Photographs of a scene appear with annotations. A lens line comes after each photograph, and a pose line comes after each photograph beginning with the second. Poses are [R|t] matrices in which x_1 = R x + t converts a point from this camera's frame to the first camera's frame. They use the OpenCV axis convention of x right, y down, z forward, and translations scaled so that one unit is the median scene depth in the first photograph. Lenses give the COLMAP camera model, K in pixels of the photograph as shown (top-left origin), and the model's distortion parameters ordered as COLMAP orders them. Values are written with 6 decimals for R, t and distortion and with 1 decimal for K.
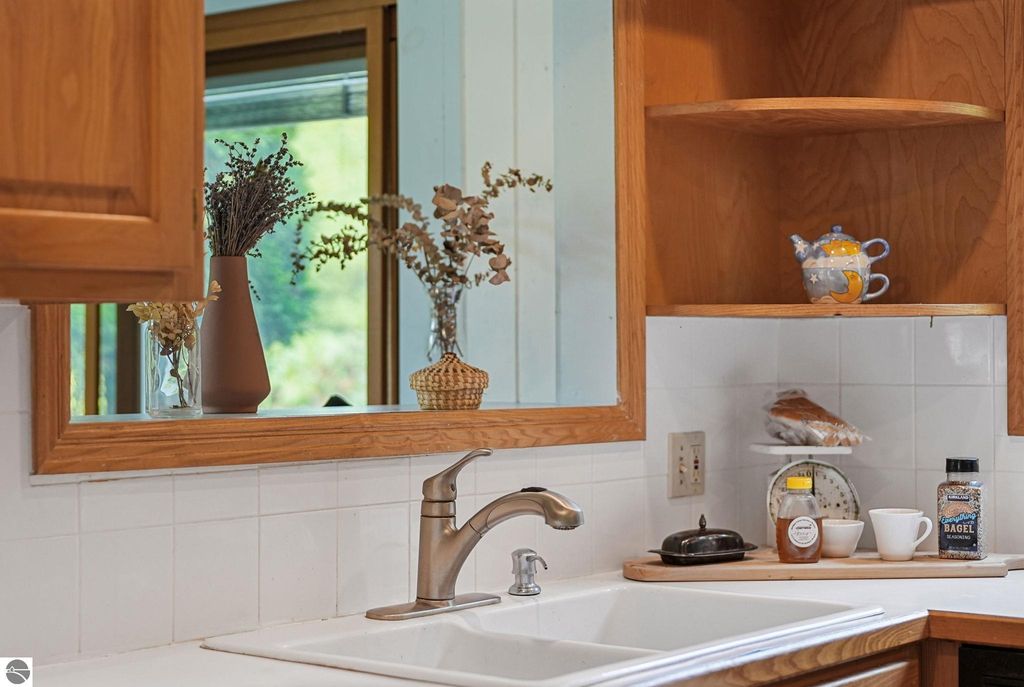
lens RADIAL K [[1890.7, 0, 511.2], [0, 1890.7, 340.7], [0, 0, 1]] dist [-0.047542, 0.000000]
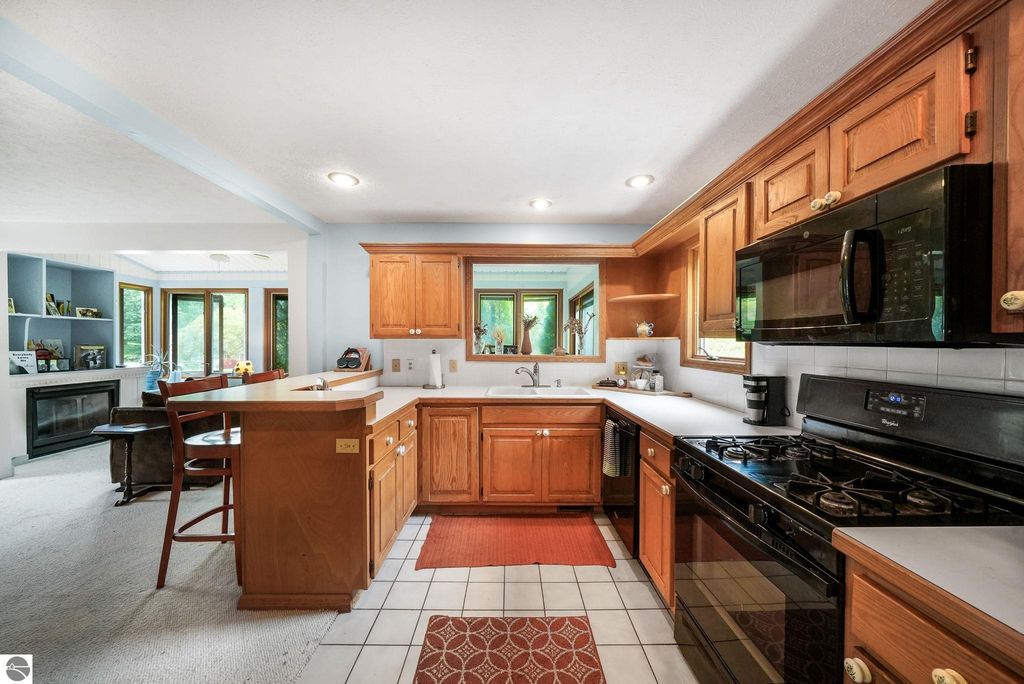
lens RADIAL K [[349.5, 0, 511.7], [0, 349.5, 344.3], [0, 0, 1]] dist [-0.002053, 0.000030]
pose [[0.629543, 0.012140, -0.776870, 0.667510], [-0.004568, 0.999918, 0.011923, -0.010622], [0.776952, -0.003957, 0.629548, 0.169968]]
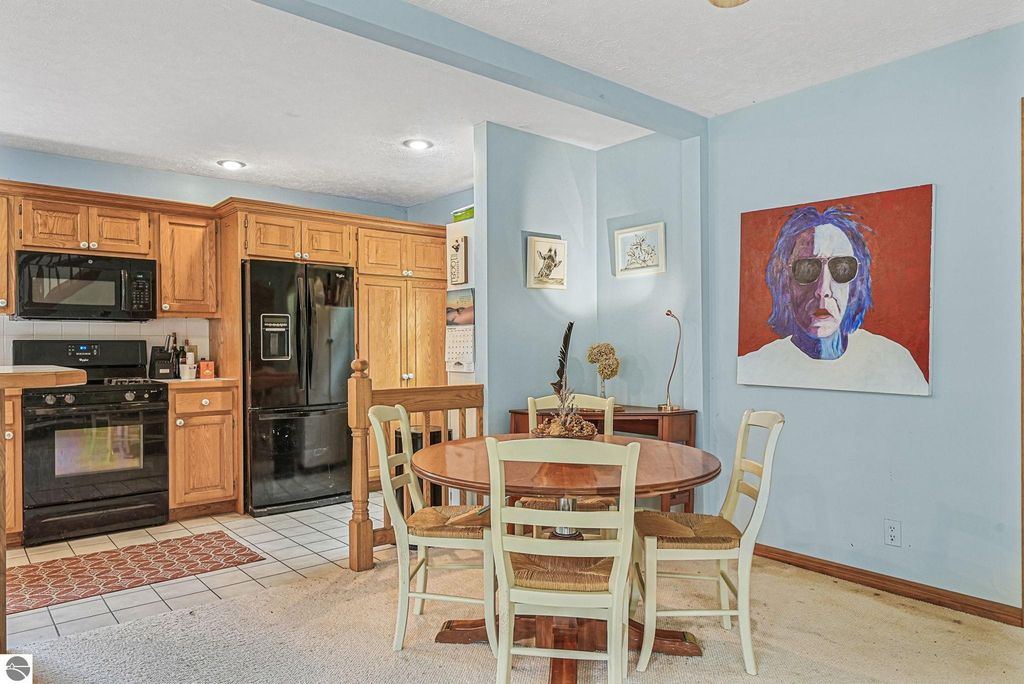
lens RADIAL K [[671.6, 0, 510.9], [0, 671.6, 350.8], [0, 0, 1]] dist [0.005020, 0.001821]
pose [[0.195309, -0.002072, 0.980739, -0.524804], [0.003422, 0.999993, 0.001431, 0.053921], [-0.980736, 0.003077, 0.195315, -0.417937]]
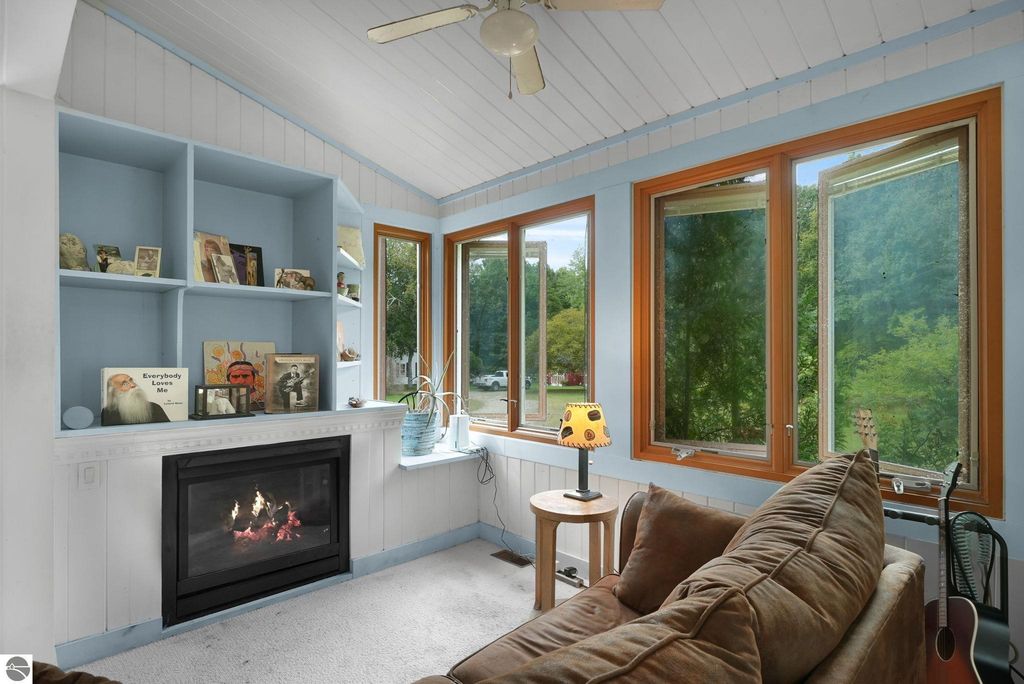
lens RADIAL K [[521.1, 0, 513.7], [0, 521.1, 350.3], [0, 0, 1]] dist [0.003938, 0.000270]
pose [[-0.114474, 0.003071, -0.993421, -0.560949], [0.002284, 0.999993, 0.002828, 0.007780], [0.993424, -0.001945, -0.114481, 0.209427]]
